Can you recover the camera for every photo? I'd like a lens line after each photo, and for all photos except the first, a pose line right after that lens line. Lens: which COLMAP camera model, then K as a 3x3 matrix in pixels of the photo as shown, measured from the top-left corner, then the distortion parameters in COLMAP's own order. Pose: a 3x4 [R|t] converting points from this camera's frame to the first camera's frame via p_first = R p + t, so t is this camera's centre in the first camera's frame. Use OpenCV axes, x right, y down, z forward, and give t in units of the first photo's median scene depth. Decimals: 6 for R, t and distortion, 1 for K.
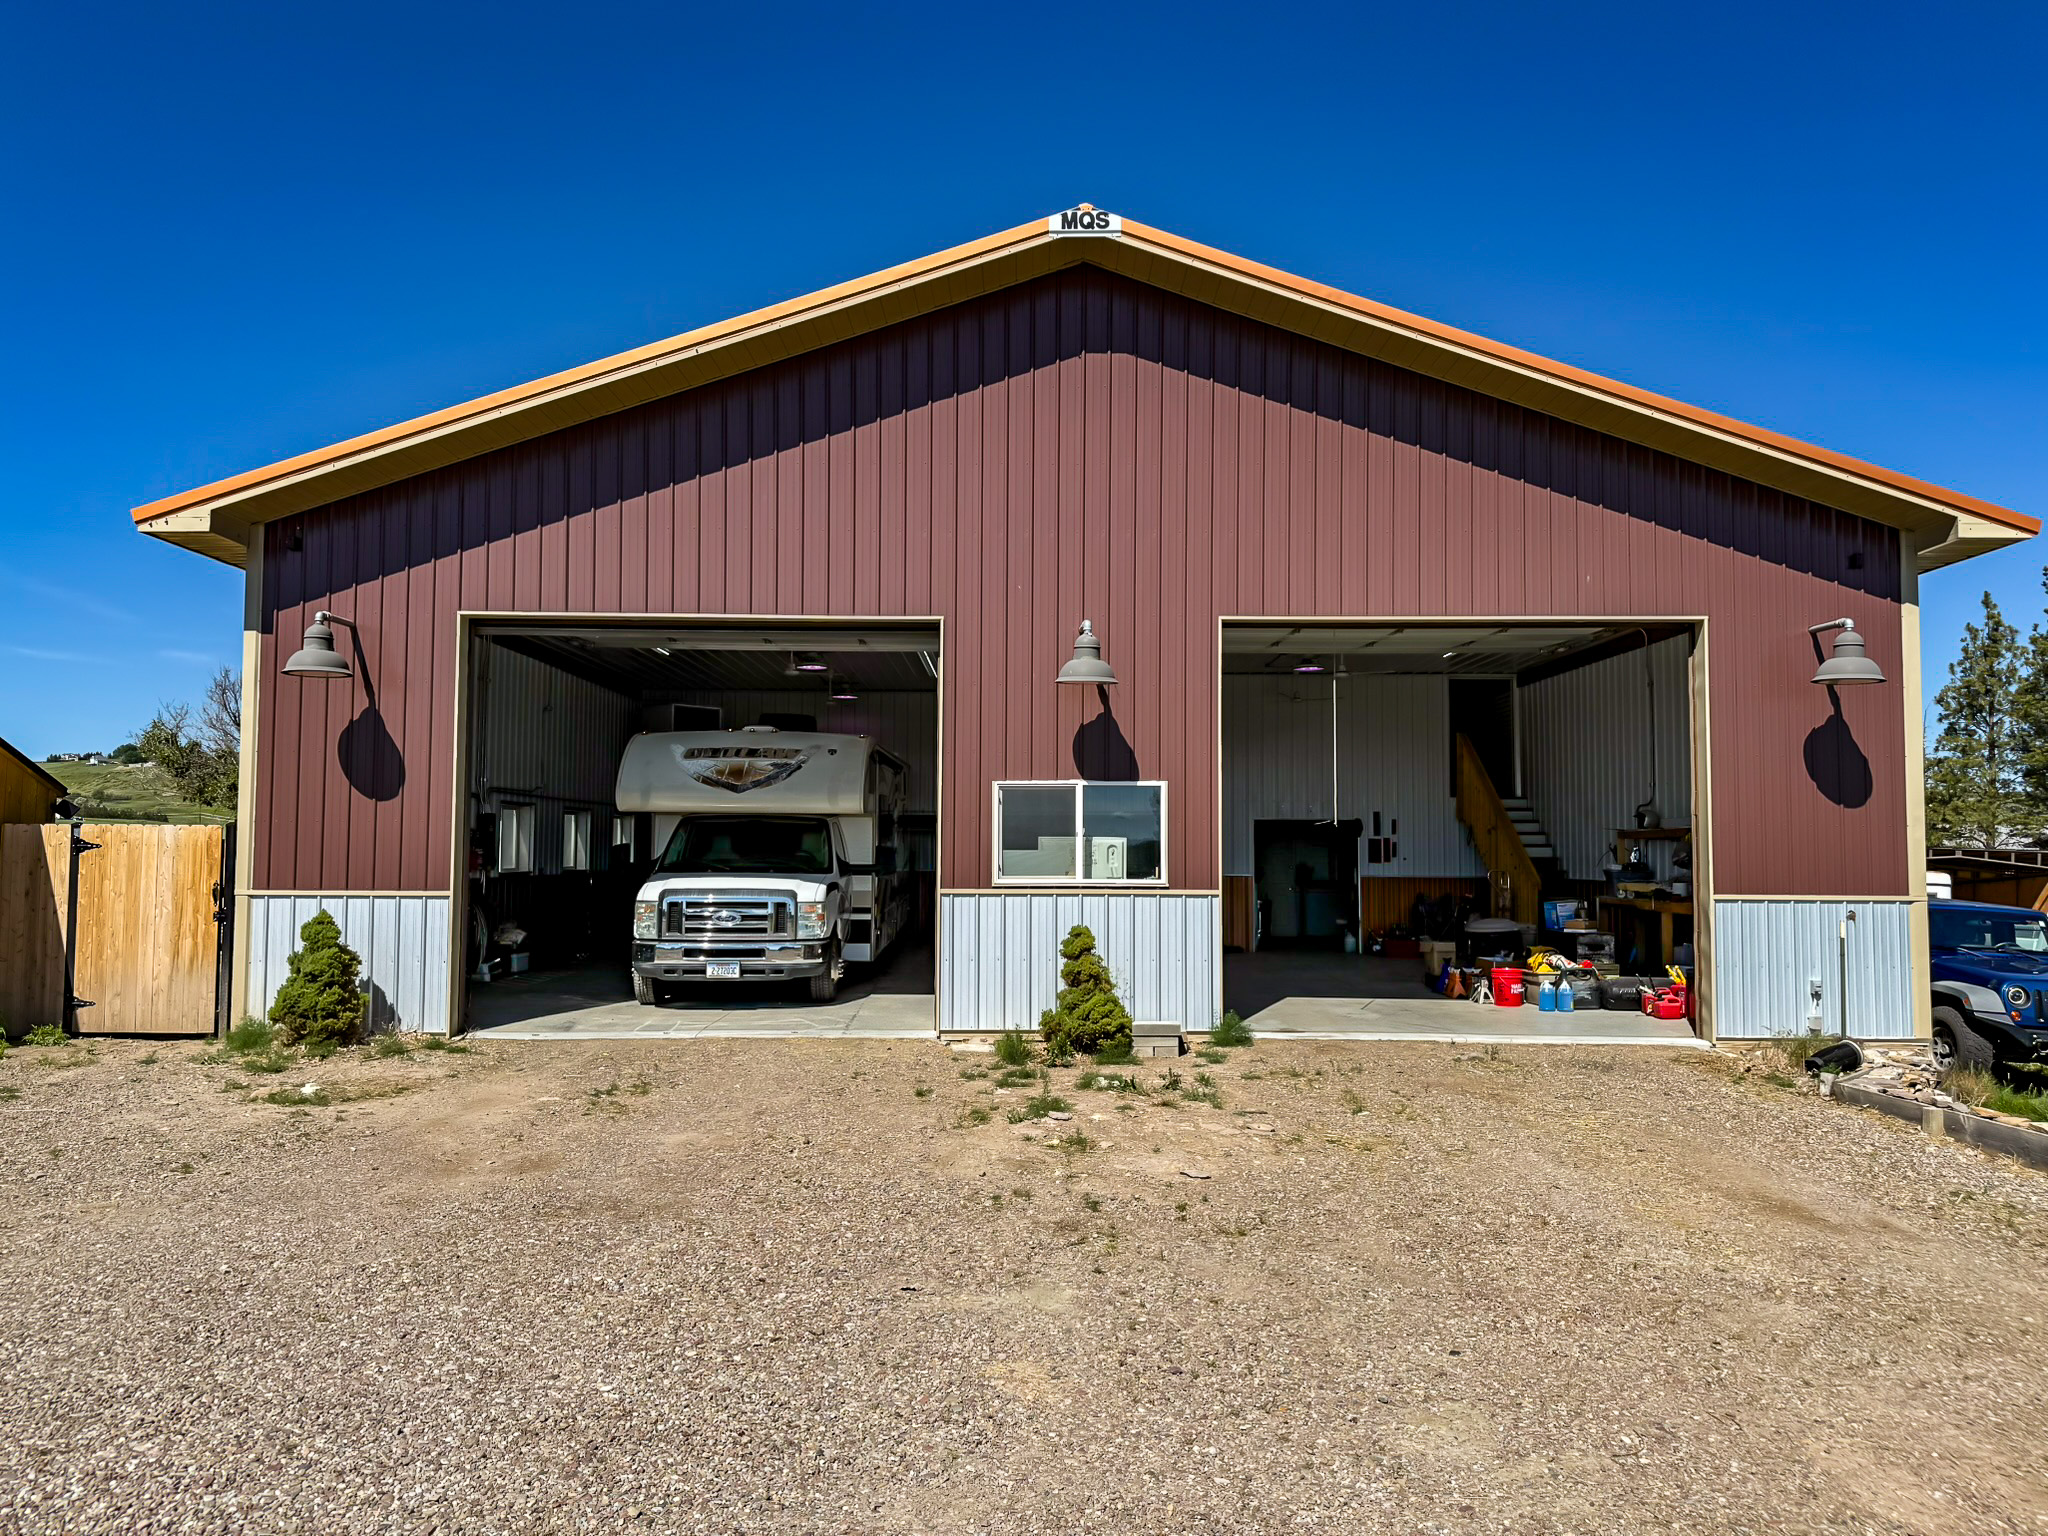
lens RADIAL K [[1391.2, 0, 1027.2], [0, 1391.2, 763.3], [0, 0, 1]] dist [0.013070, 0.000710]
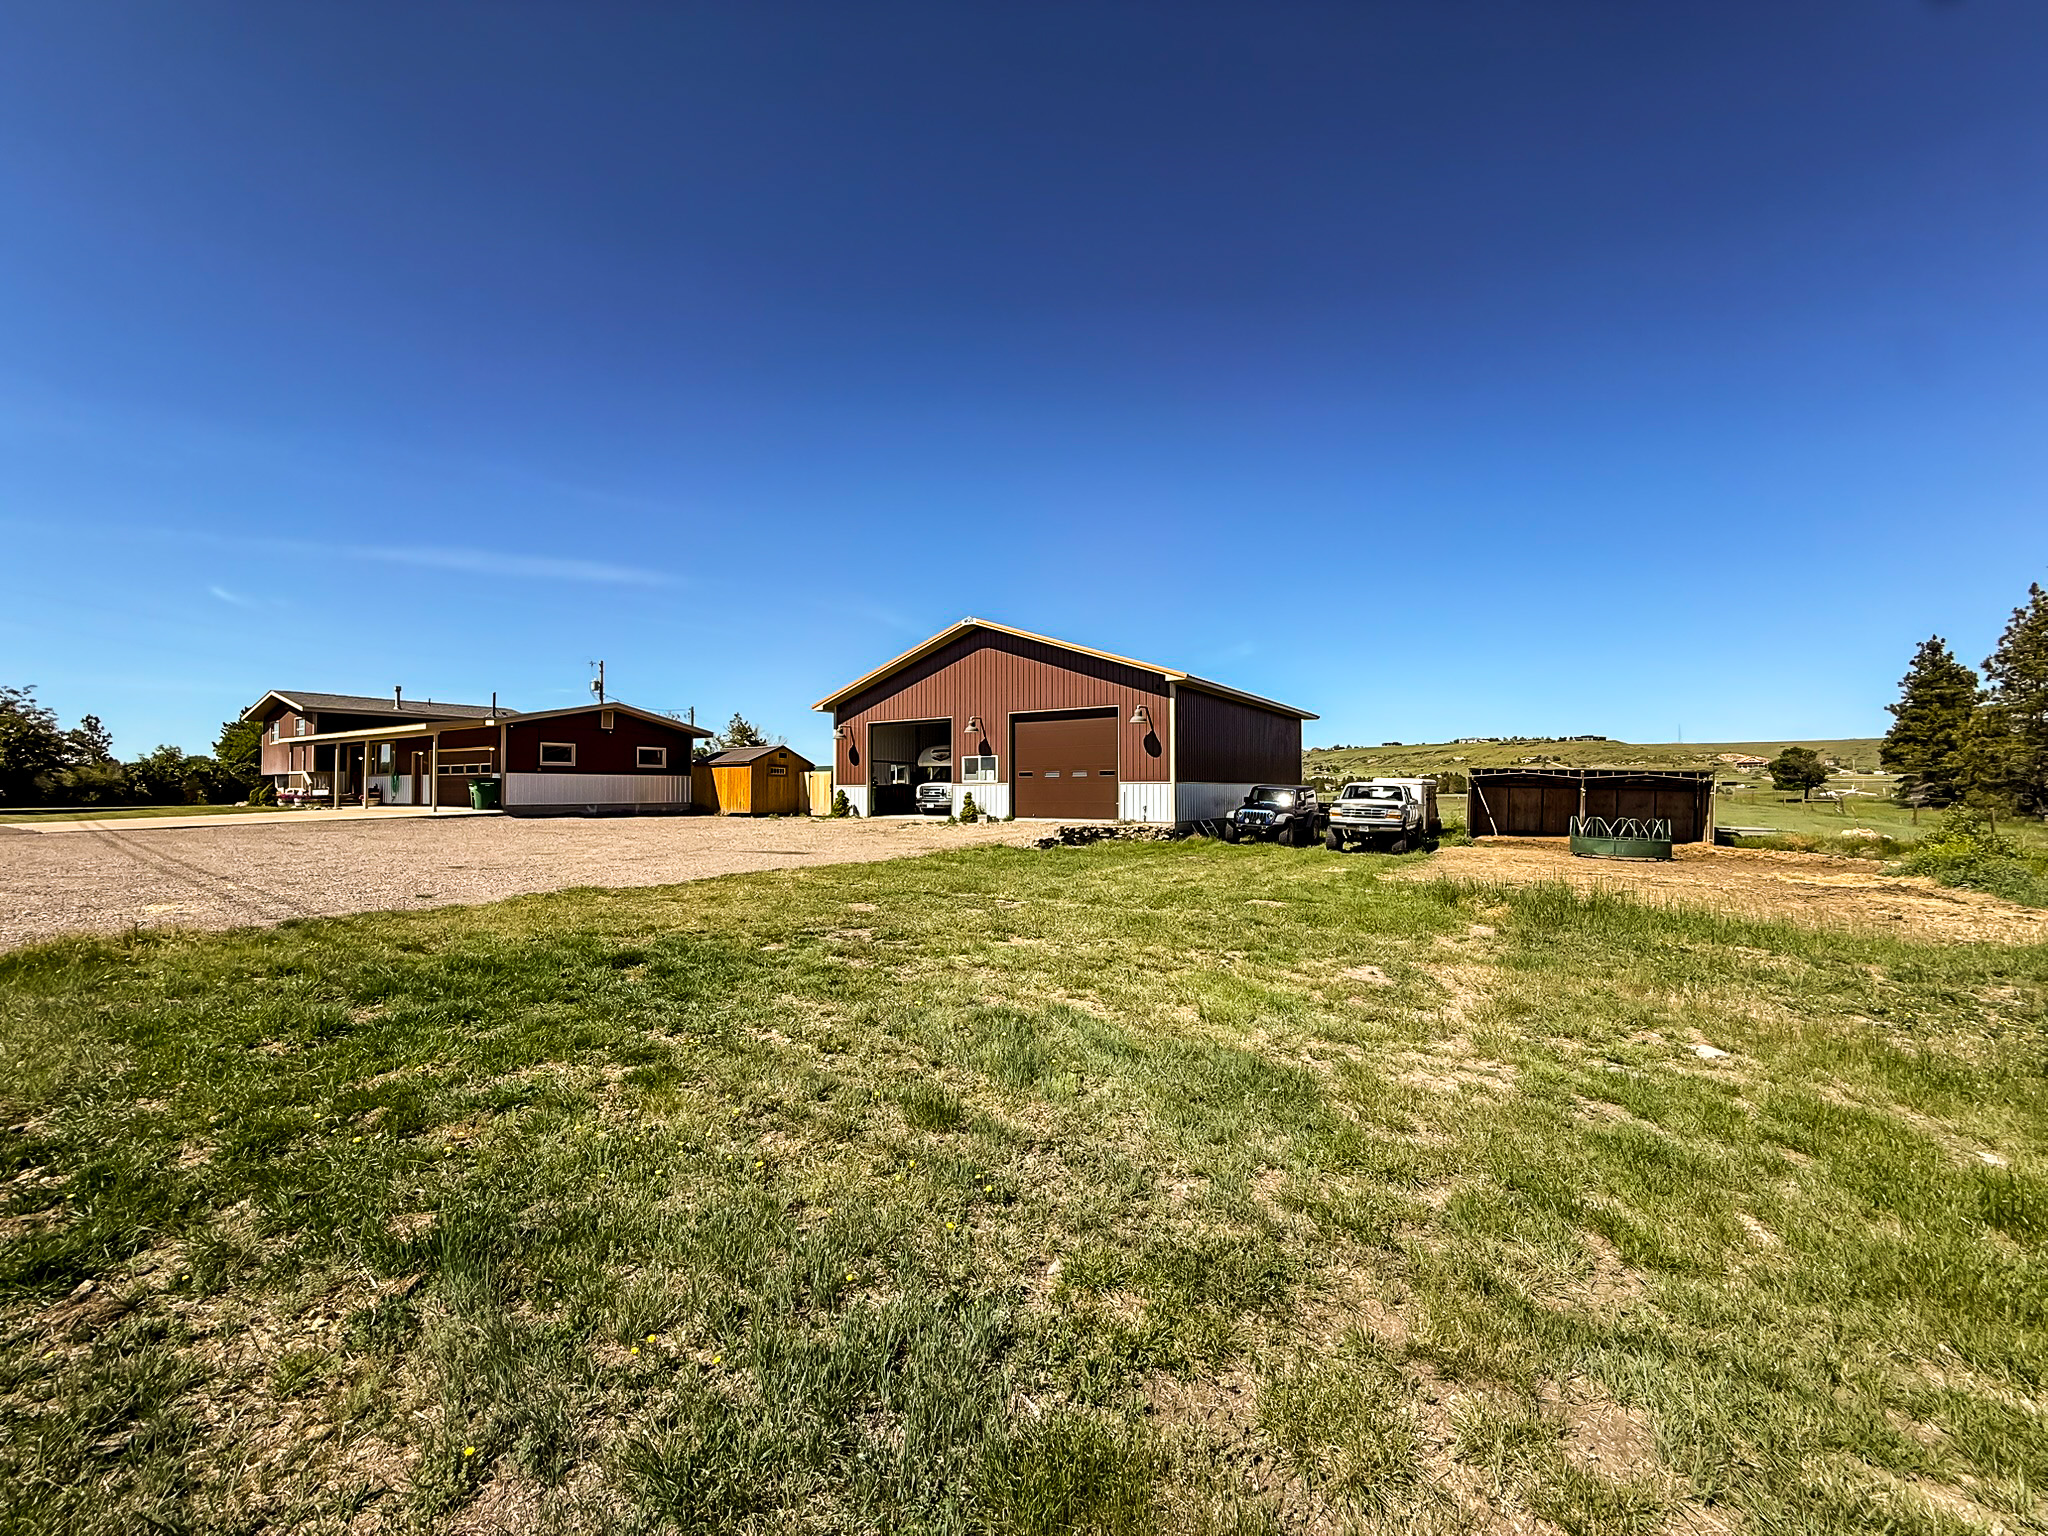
lens RADIAL K [[824.6, 0, 1019.7], [0, 824.6, 774.1], [0, 0, 1]] dist [0.000319, 0.000013]
pose [[0.834666, -0.018284, -0.550453, 1.443972], [0.039585, 0.998856, 0.026845, 0.003899], [0.549332, -0.044196, 0.834435, -0.934111]]
